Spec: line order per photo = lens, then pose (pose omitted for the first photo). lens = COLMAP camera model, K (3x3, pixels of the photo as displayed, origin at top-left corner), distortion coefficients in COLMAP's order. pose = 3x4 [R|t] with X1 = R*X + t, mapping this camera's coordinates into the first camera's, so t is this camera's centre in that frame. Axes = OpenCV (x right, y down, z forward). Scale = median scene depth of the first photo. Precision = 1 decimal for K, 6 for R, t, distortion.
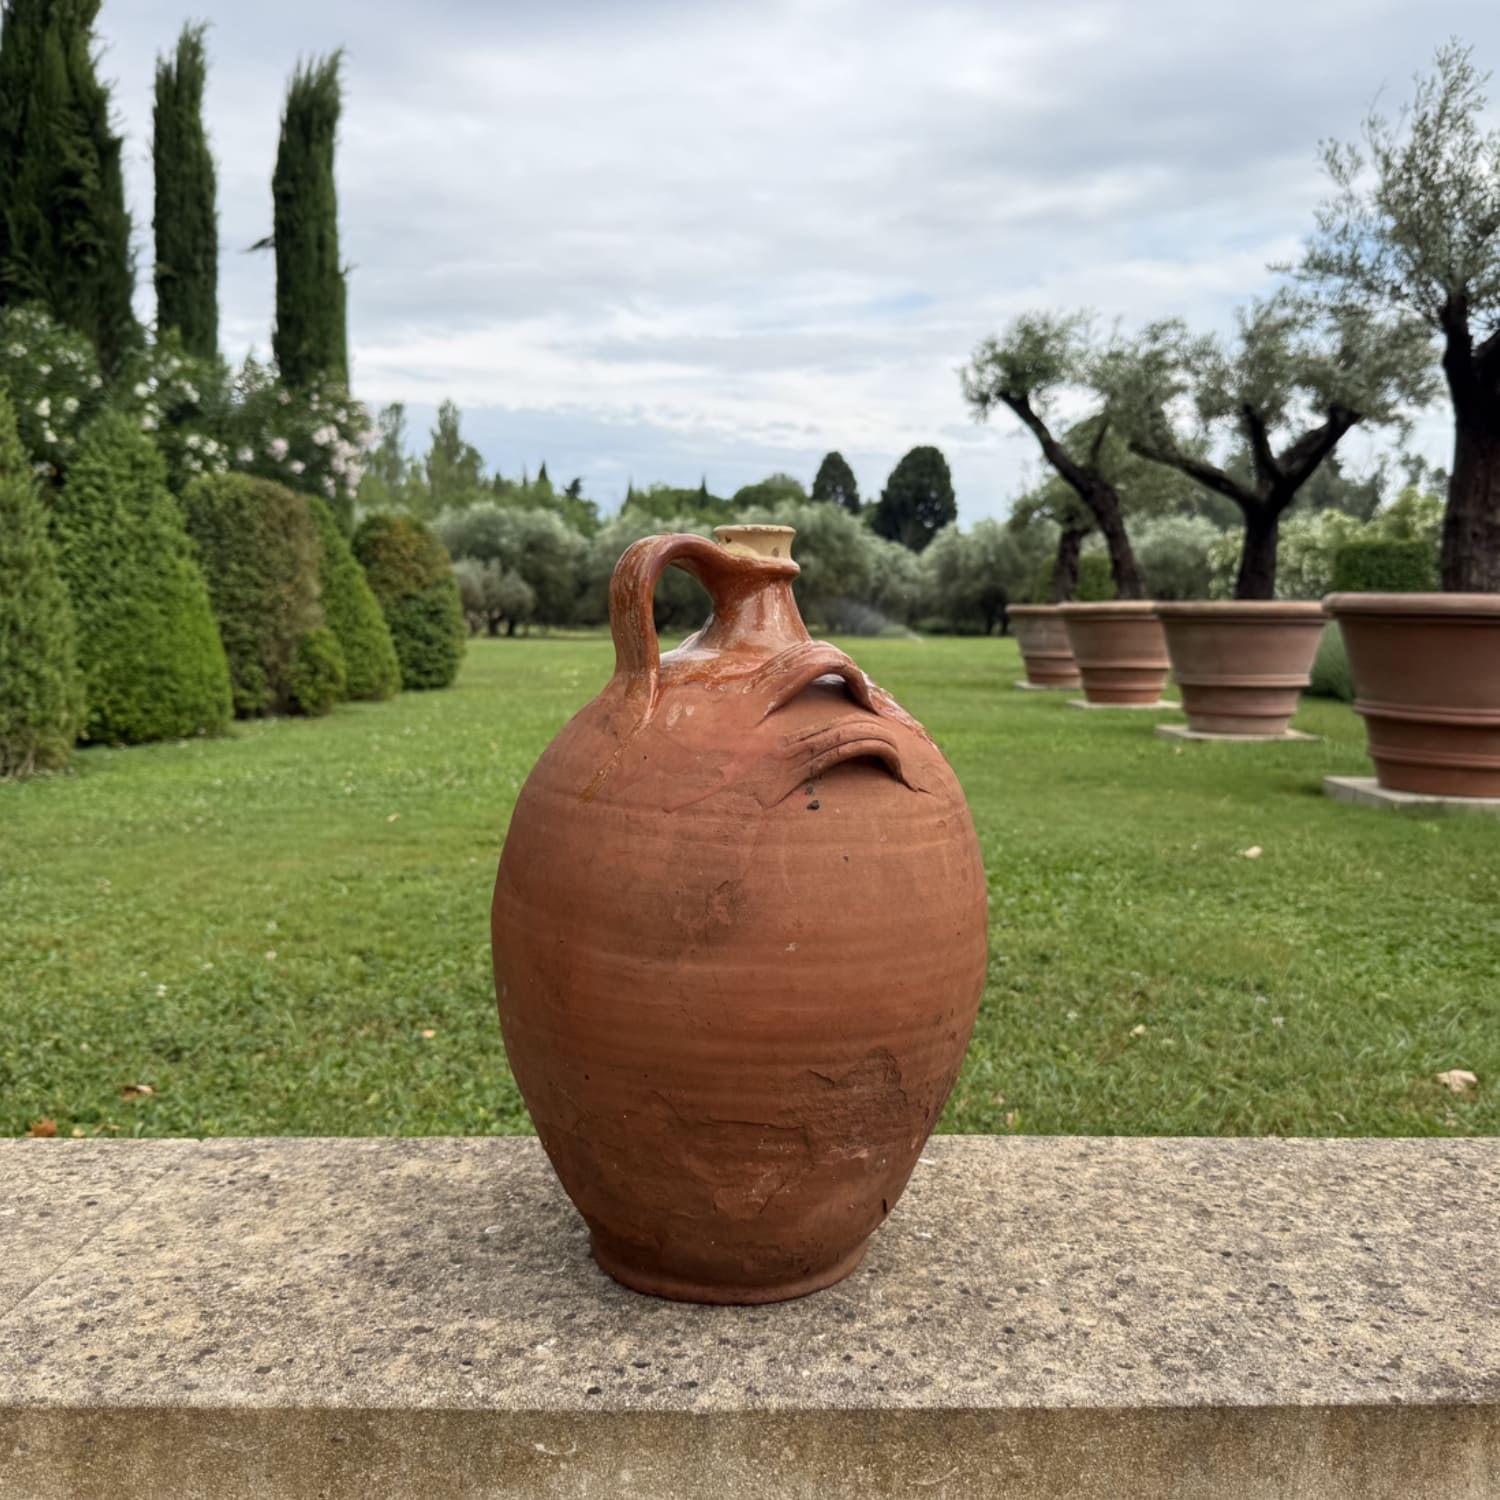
lens RADIAL K [[1487.6, 0, 808.6], [0, 1487.6, 735.8], [0, 0, 1]] dist [0.070134, -0.173866]
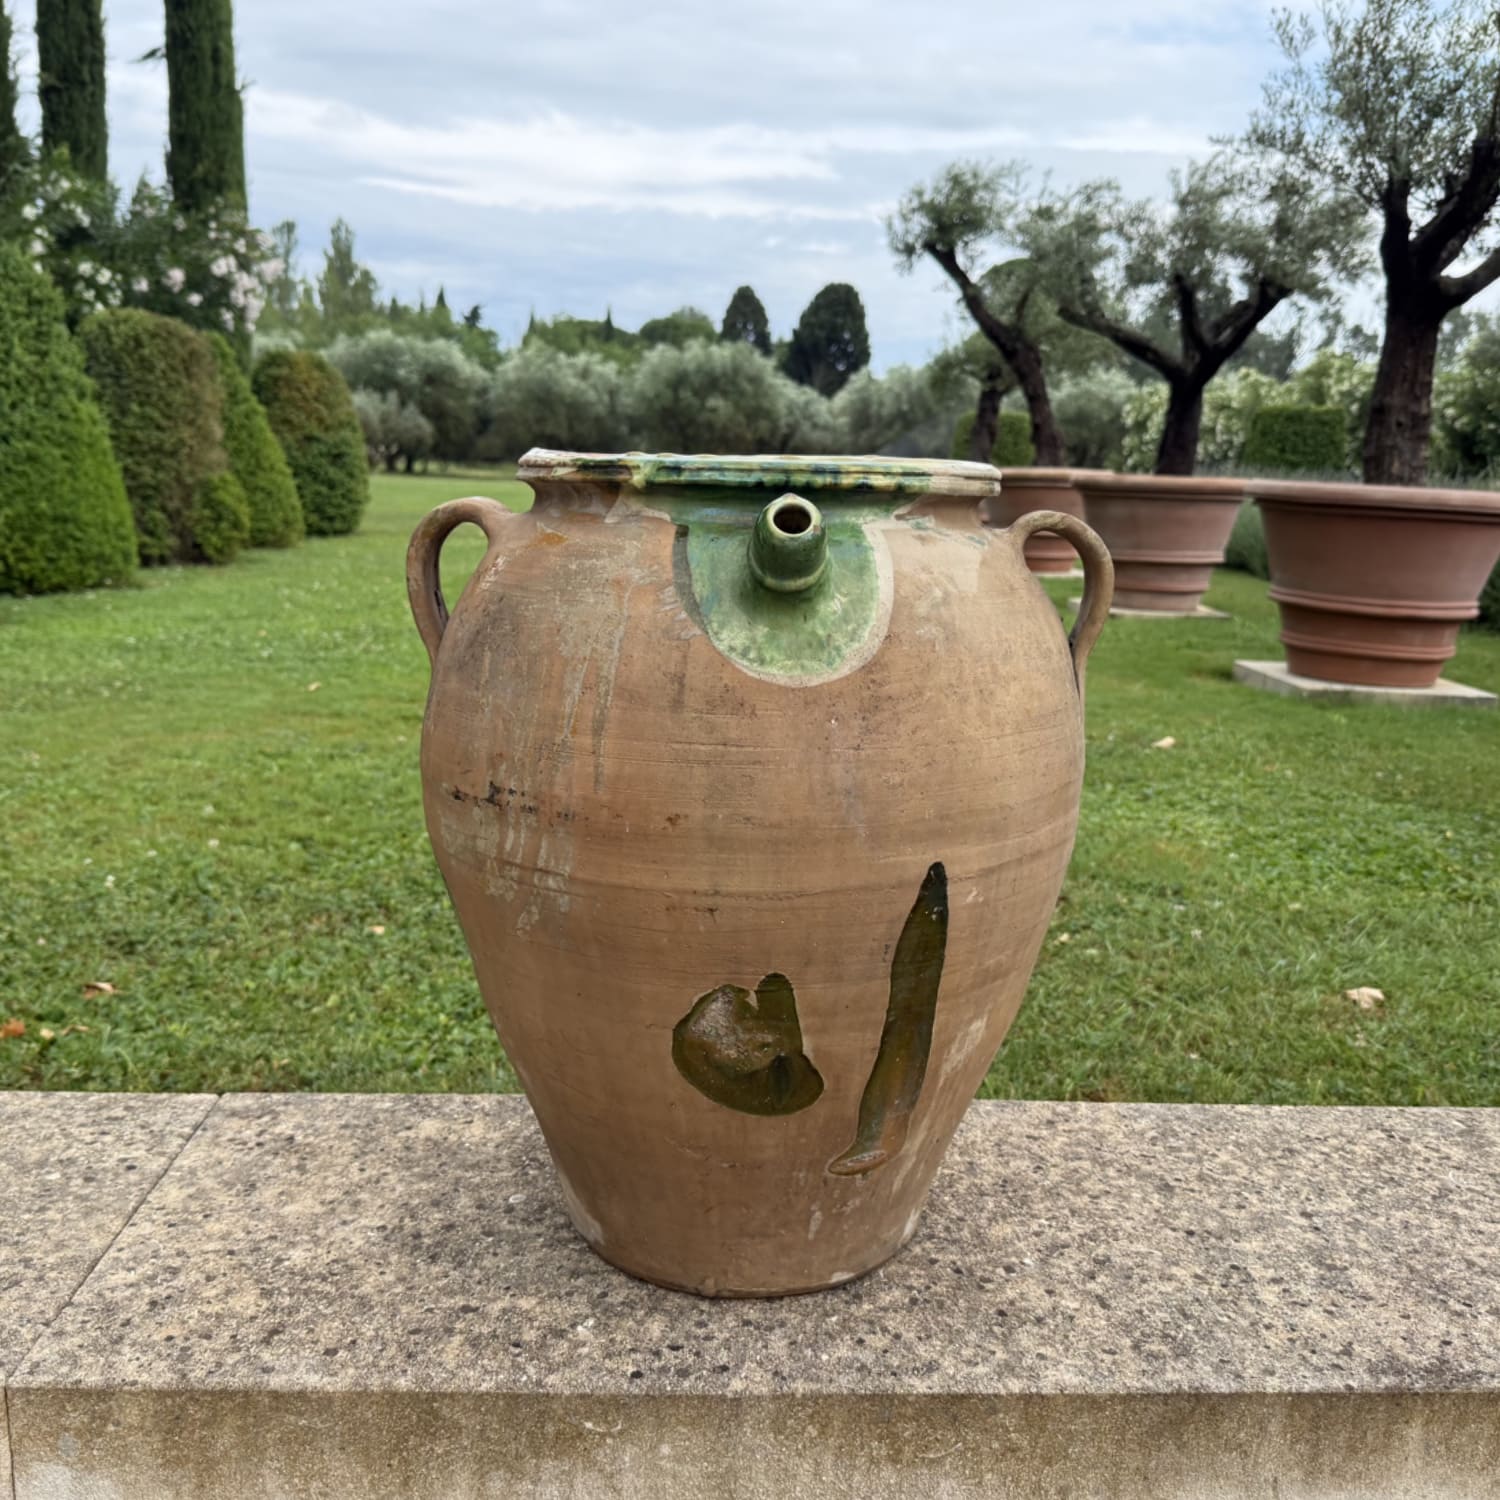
lens RADIAL K [[1492.8, 0, 762.6], [0, 1492.8, 758.0], [0, 0, 1]] dist [0.048783, -0.142740]
pose [[0.999101, 0.021515, 0.036539, -0.033827], [-0.025631, 0.992897, 0.116179, -0.049318], [-0.033779, -0.117011, 0.992556, -0.016644]]
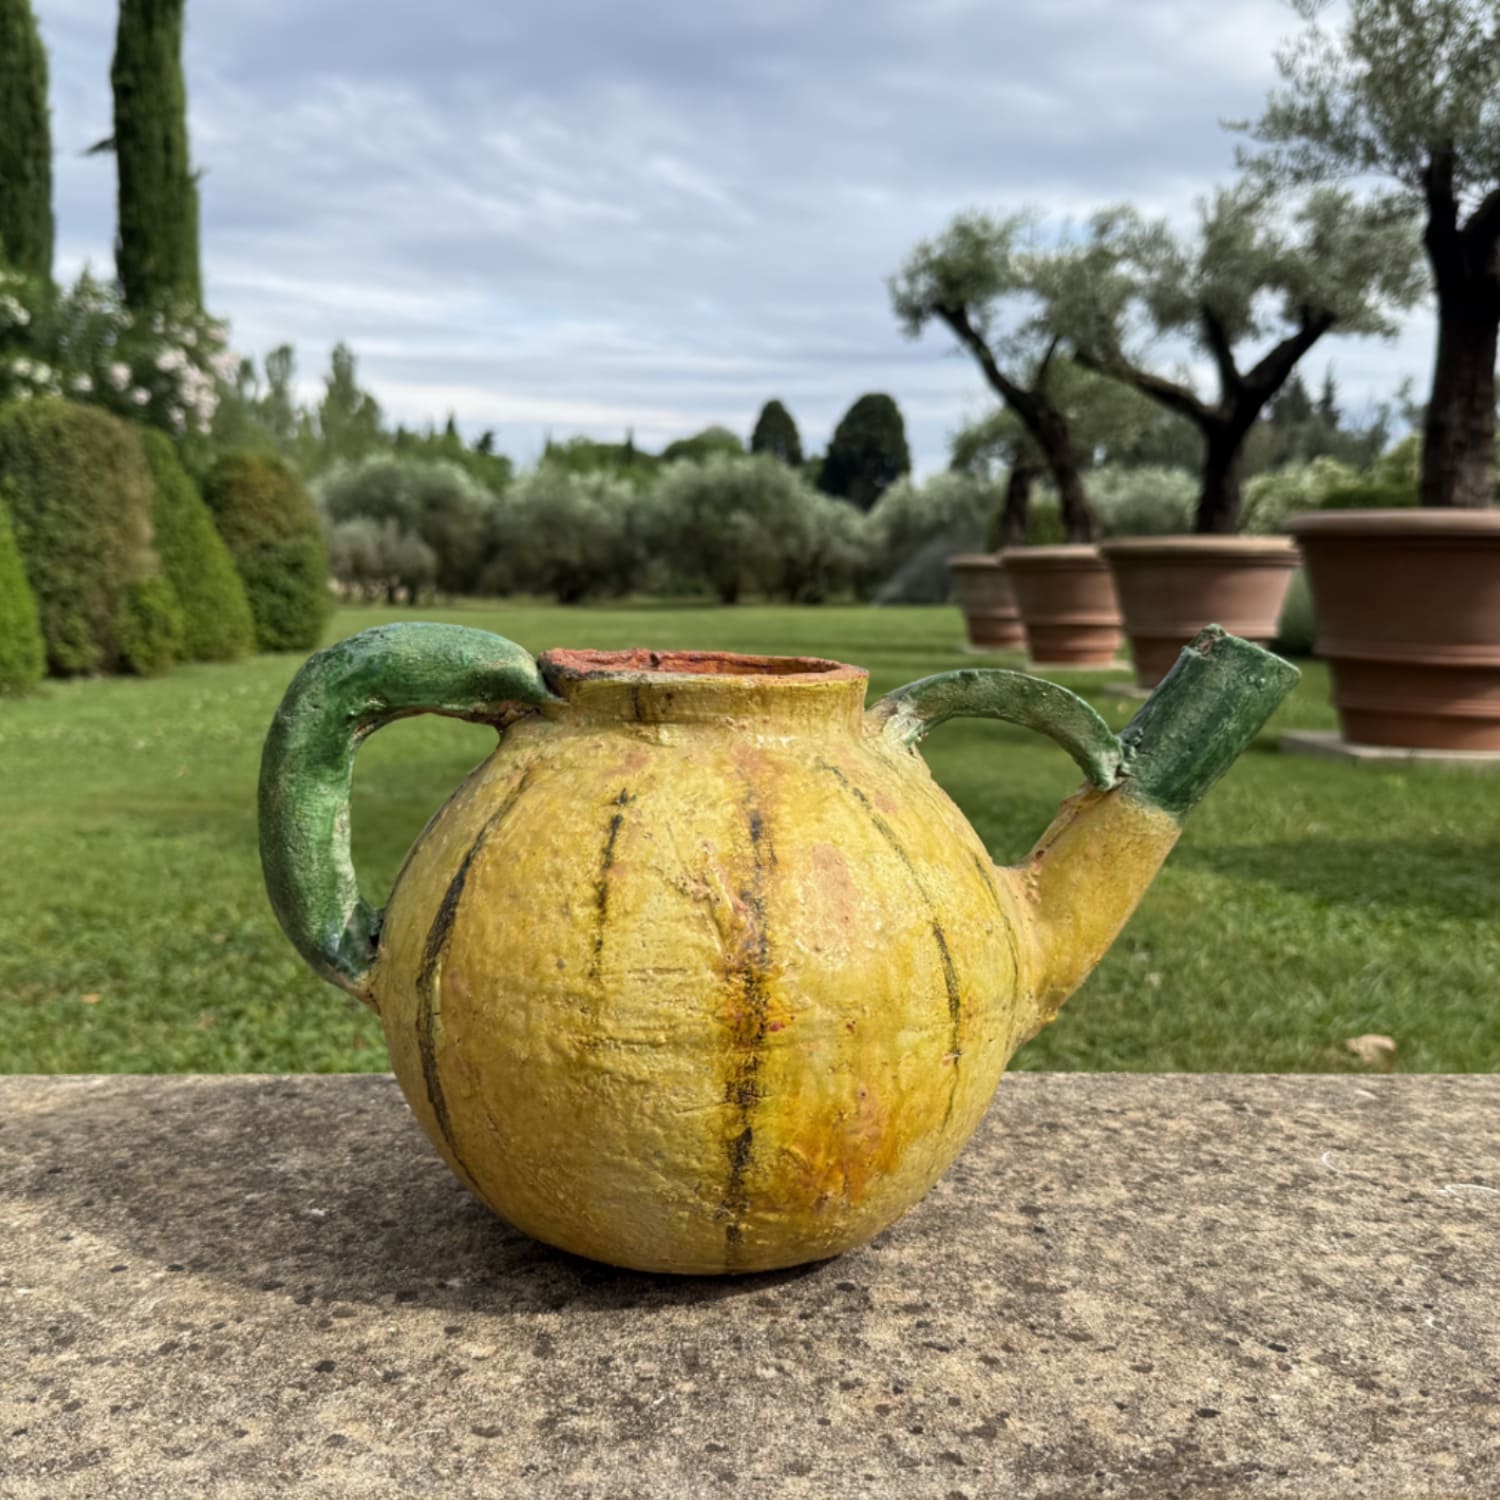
lens RADIAL K [[1636.1, 0, 750.7], [0, 1636.1, 797.8], [0, 0, 1]] dist [0.087925, -0.212861]
pose [[0.999997, -0.001086, 0.002117, 0.106740], [0.000982, 0.998823, 0.048489, 0.057120], [-0.002168, -0.048487, 0.998821, 0.145121]]
